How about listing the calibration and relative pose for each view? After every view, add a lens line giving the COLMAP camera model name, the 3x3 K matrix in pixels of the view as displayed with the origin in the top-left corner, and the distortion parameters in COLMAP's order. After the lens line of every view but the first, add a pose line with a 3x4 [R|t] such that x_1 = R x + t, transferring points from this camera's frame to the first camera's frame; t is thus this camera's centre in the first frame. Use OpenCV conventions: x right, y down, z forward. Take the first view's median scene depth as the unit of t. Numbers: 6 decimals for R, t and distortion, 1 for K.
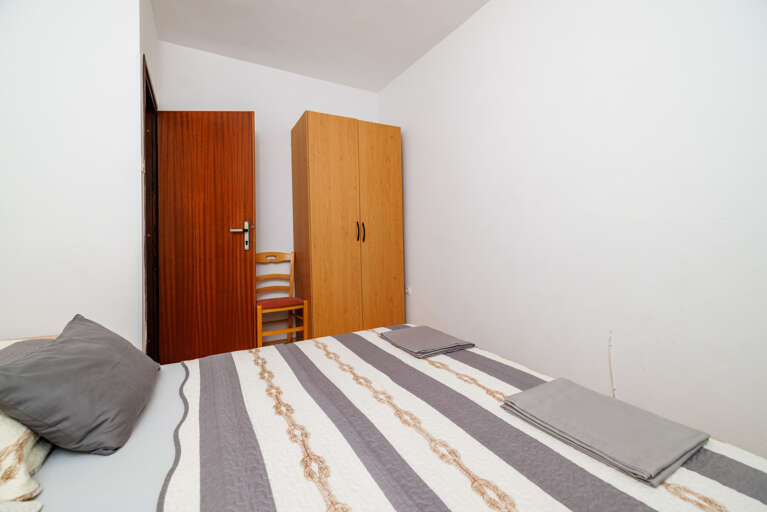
lens RADIAL K [[323.1, 0, 385.5], [0, 323.1, 246.1], [0, 0, 1]] dist [0.001281, 0.000197]
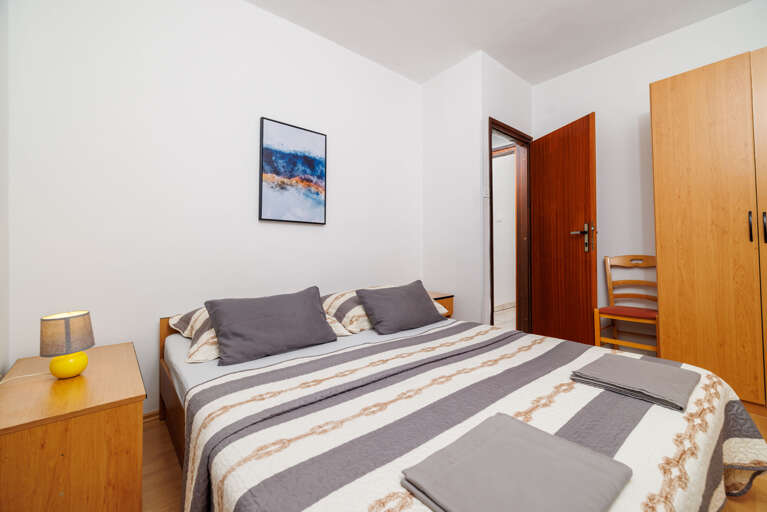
lens RADIAL K [[323.1, 0, 385.5], [0, 323.1, 246.1], [0, 0, 1]] dist [0.001281, 0.000197]
pose [[0.196252, 0.001773, -0.980552, 0.441841], [-0.012008, 0.999928, -0.000595, 0.002465], [0.980480, 0.011891, 0.196260, 0.183378]]
